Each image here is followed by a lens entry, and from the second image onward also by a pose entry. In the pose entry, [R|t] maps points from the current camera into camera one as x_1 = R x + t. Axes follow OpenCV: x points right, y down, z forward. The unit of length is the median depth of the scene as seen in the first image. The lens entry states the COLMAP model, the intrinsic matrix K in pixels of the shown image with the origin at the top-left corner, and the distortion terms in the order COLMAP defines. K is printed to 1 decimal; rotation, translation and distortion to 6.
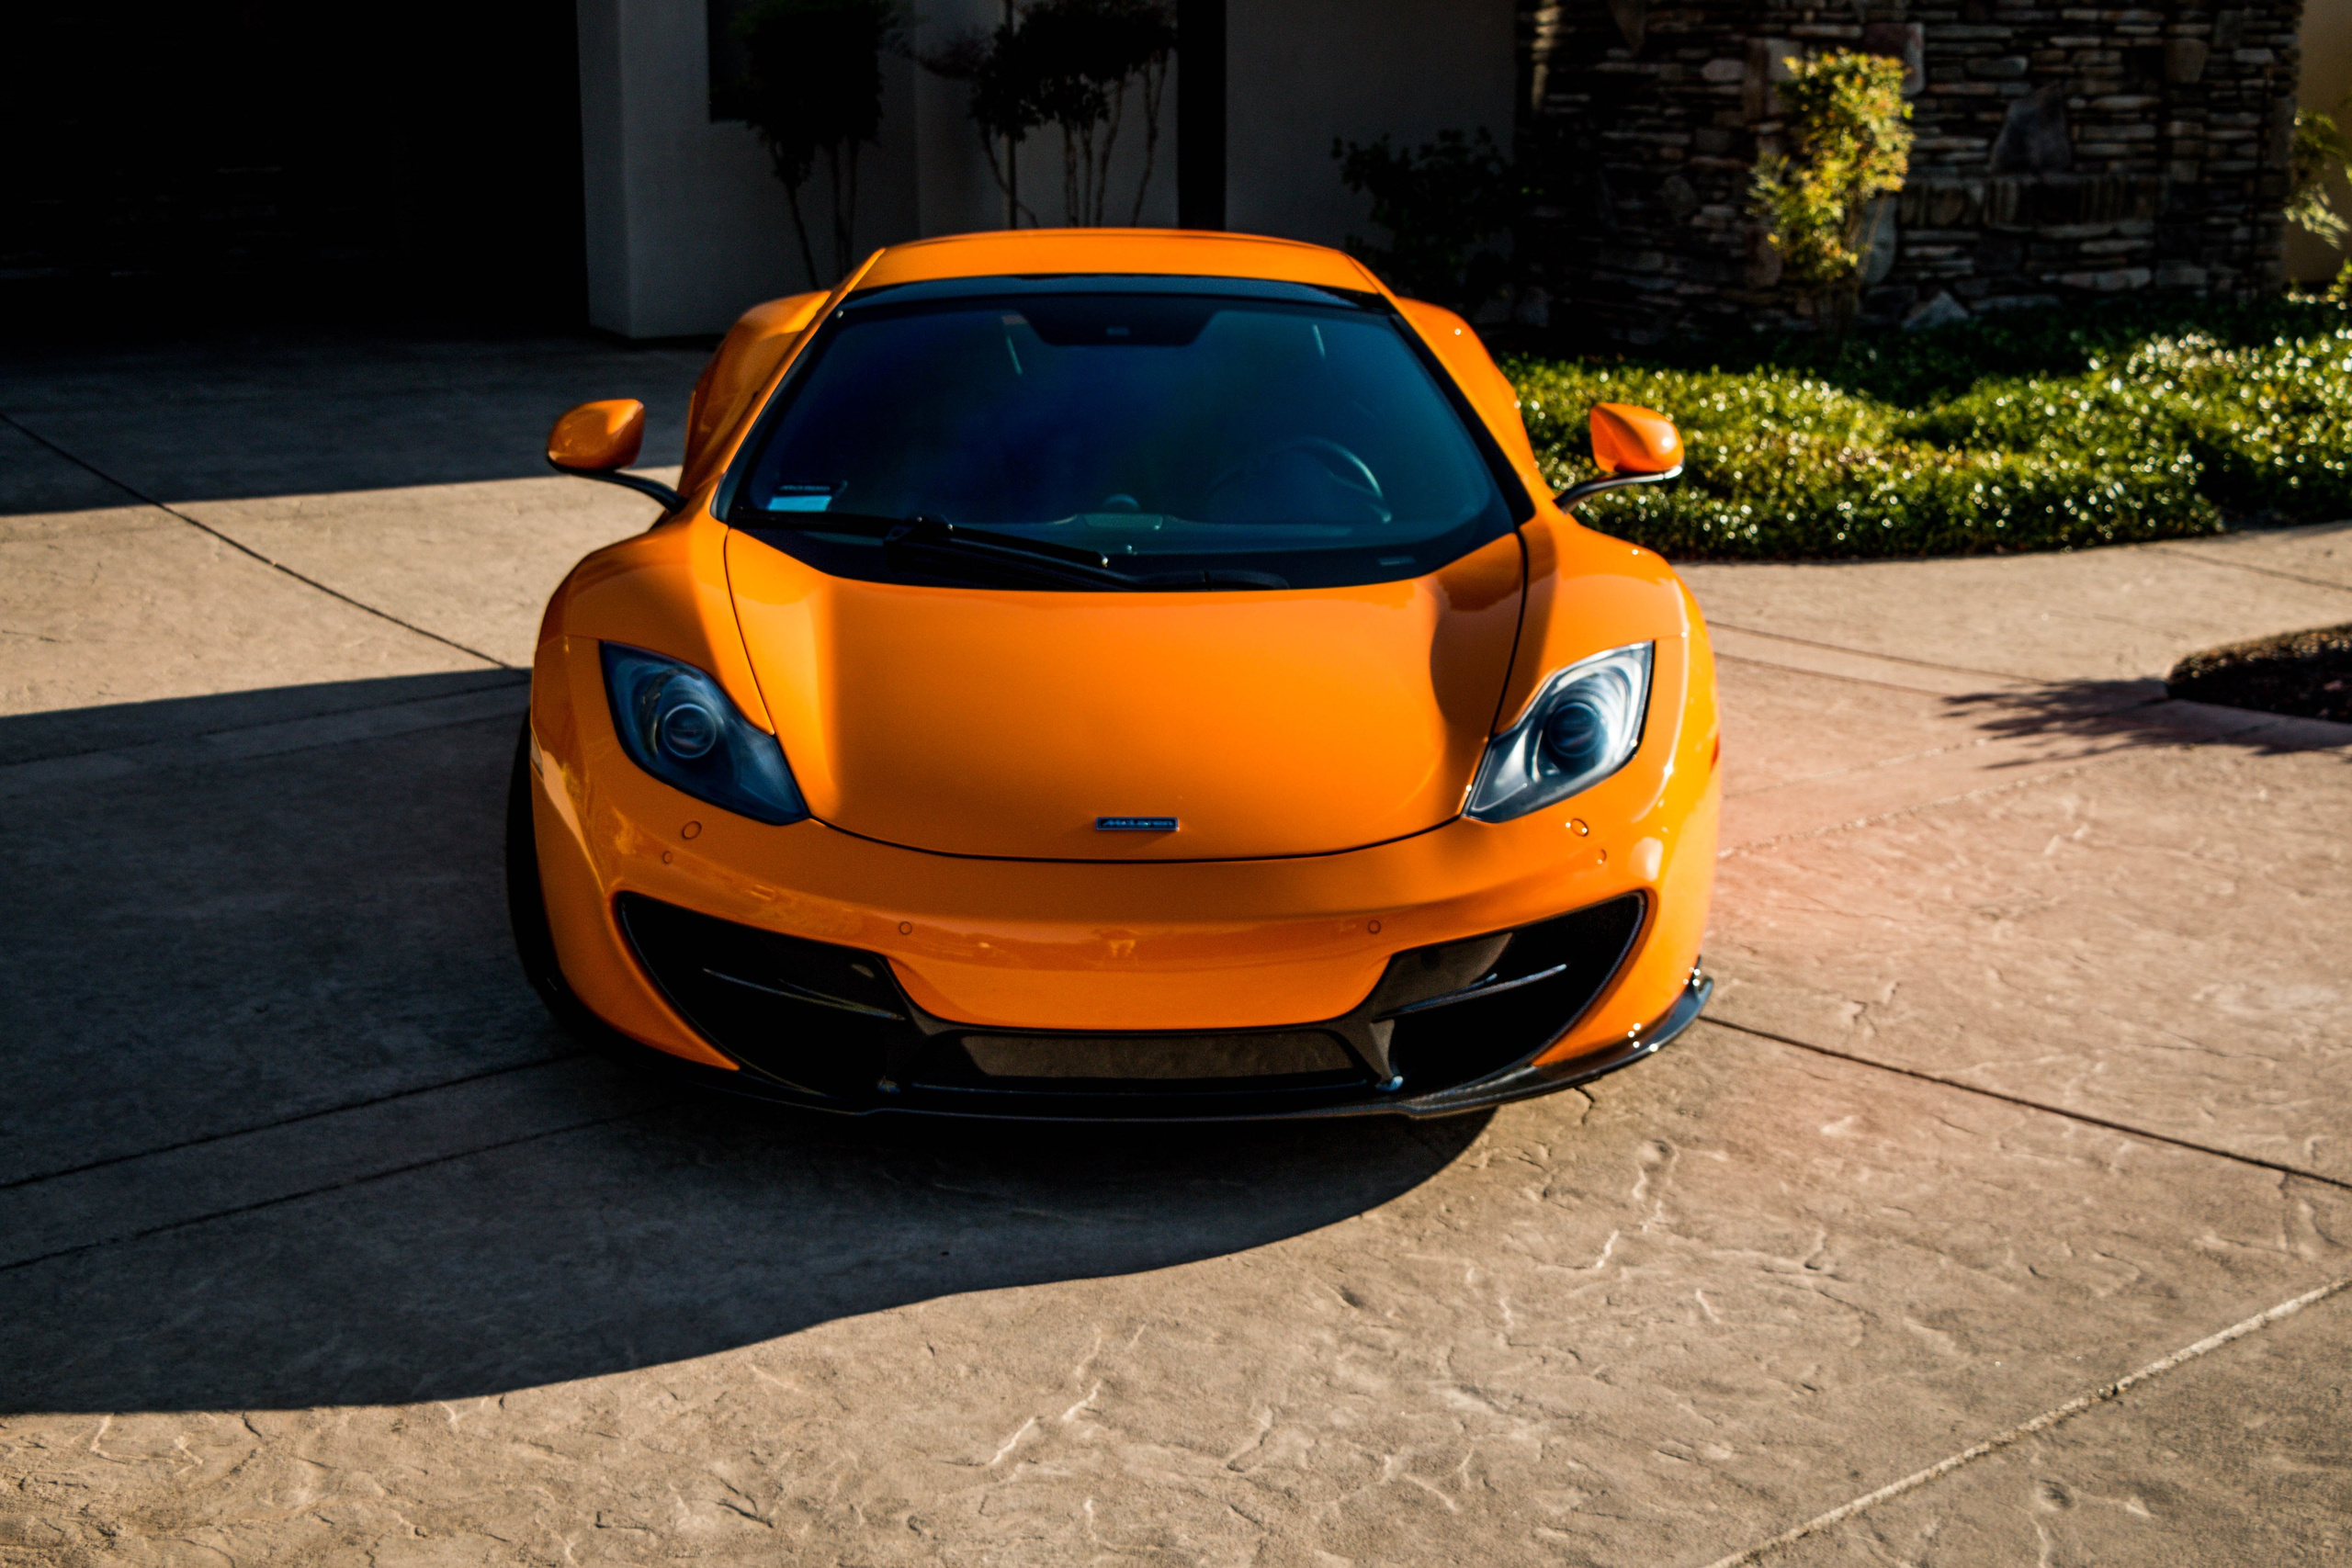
lens RADIAL K [[3509.0, 0, 1177.1], [0, 3509.0, 836.8], [0, 0, 1]] dist [-0.008143, 0.135419]
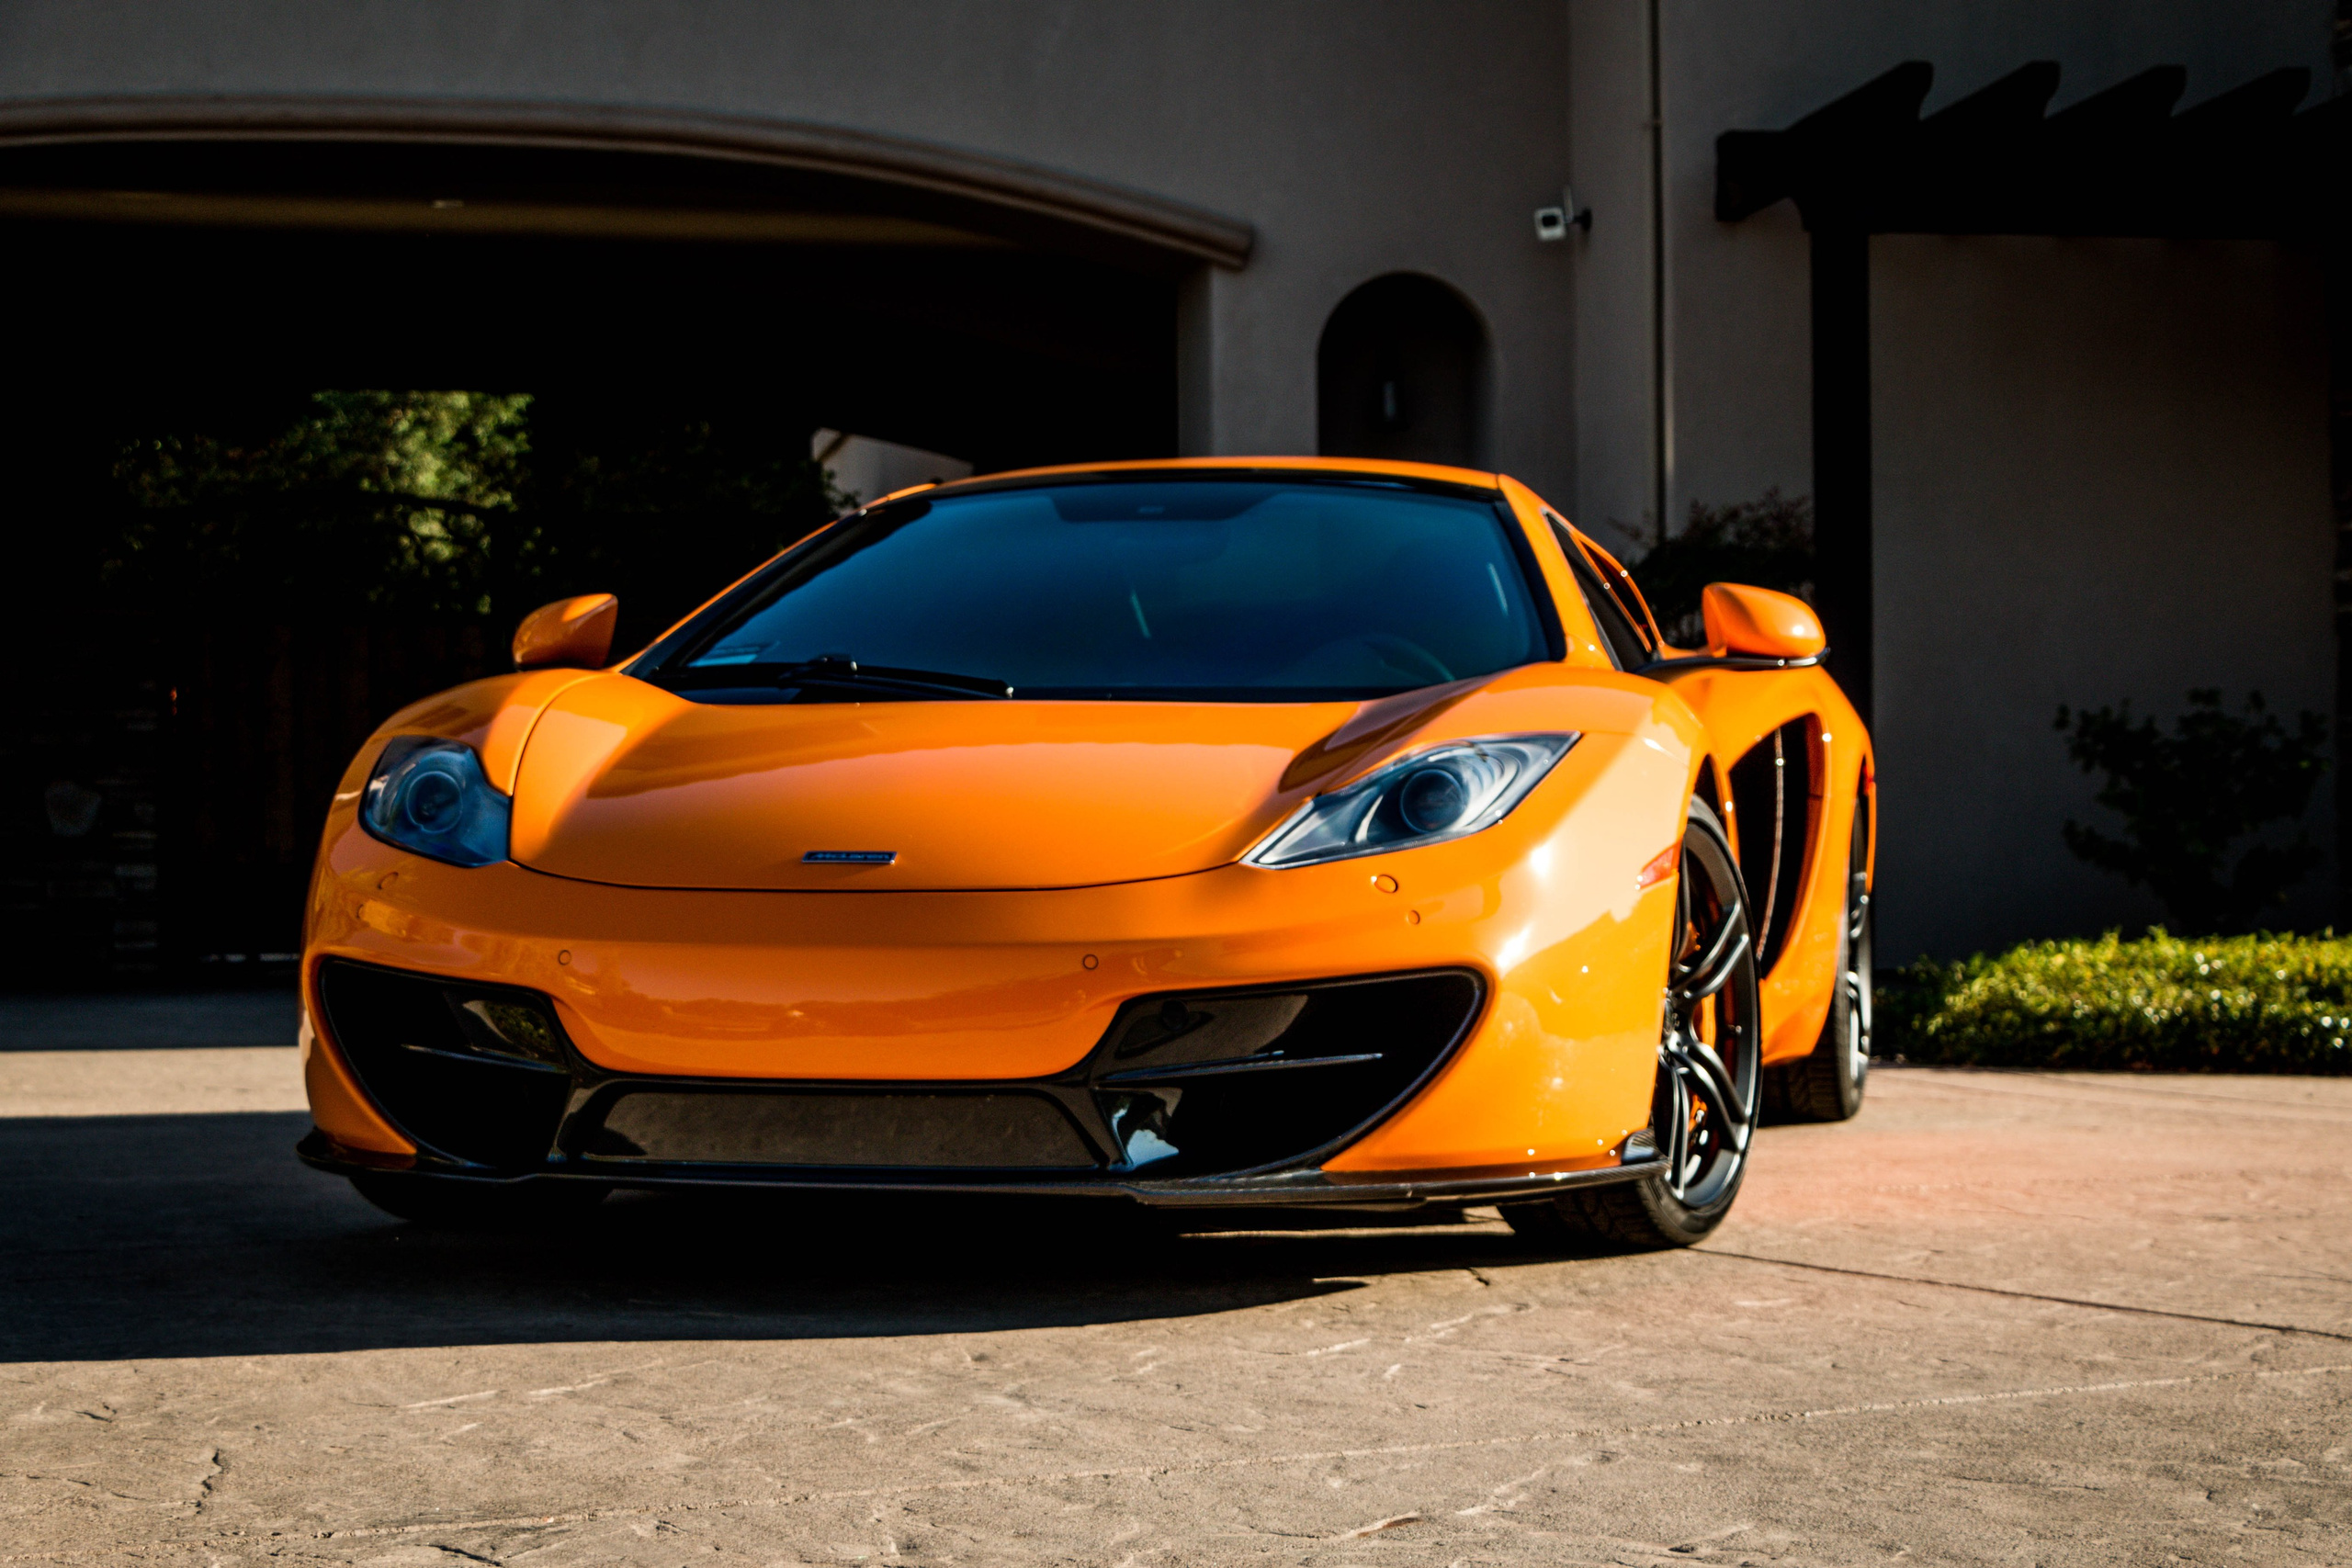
lens RADIAL K [[4601.5, 0, 1180.3], [0, 4601.5, 872.4], [0, 0, 1]] dist [-0.059722, 0.637426]
pose [[0.965681, -0.004728, -0.259687, 0.286240], [-0.057052, 0.971554, -0.229844, 0.202377], [0.253387, 0.236772, 0.937941, -0.025826]]
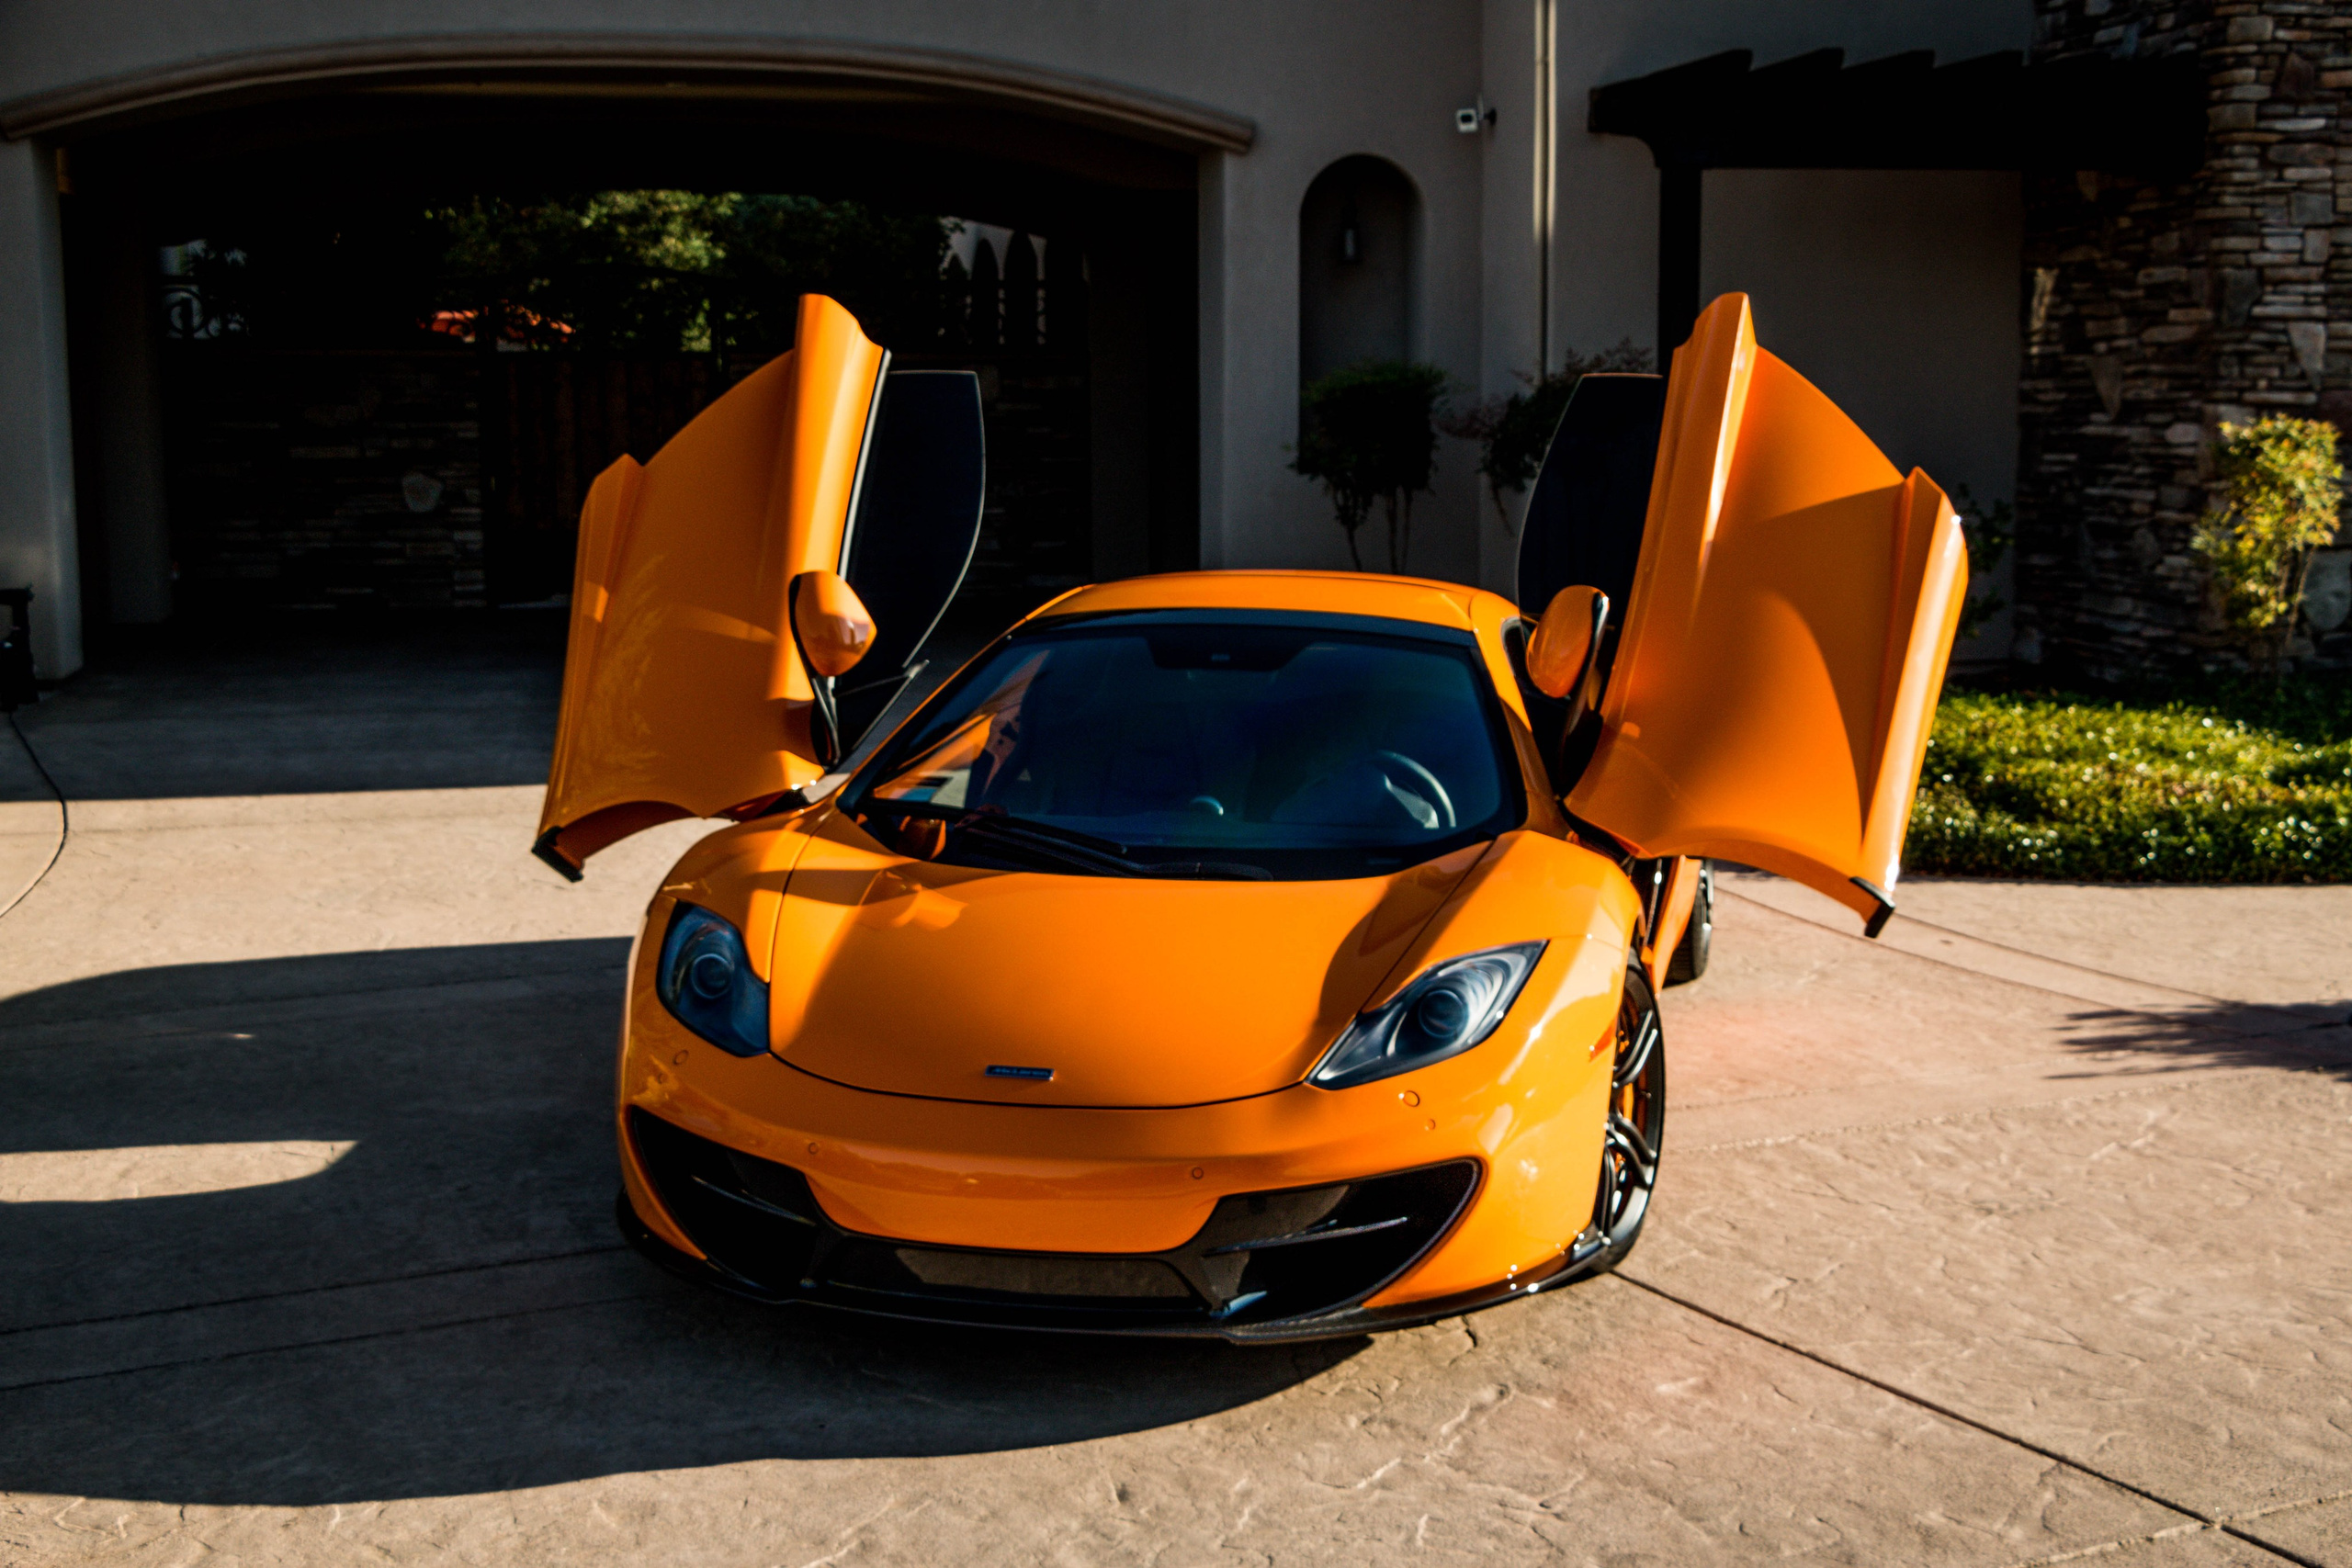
lens RADIAL K [[3106.4, 0, 1177.2], [0, 3106.4, 840.9], [0, 0, 1]] dist [0.008522, 0.066429]
pose [[0.966077, 0.037508, -0.255515, 0.241794], [-0.058365, 0.995509, -0.074536, -0.005239], [0.251572, 0.086921, 0.963928, 0.002573]]
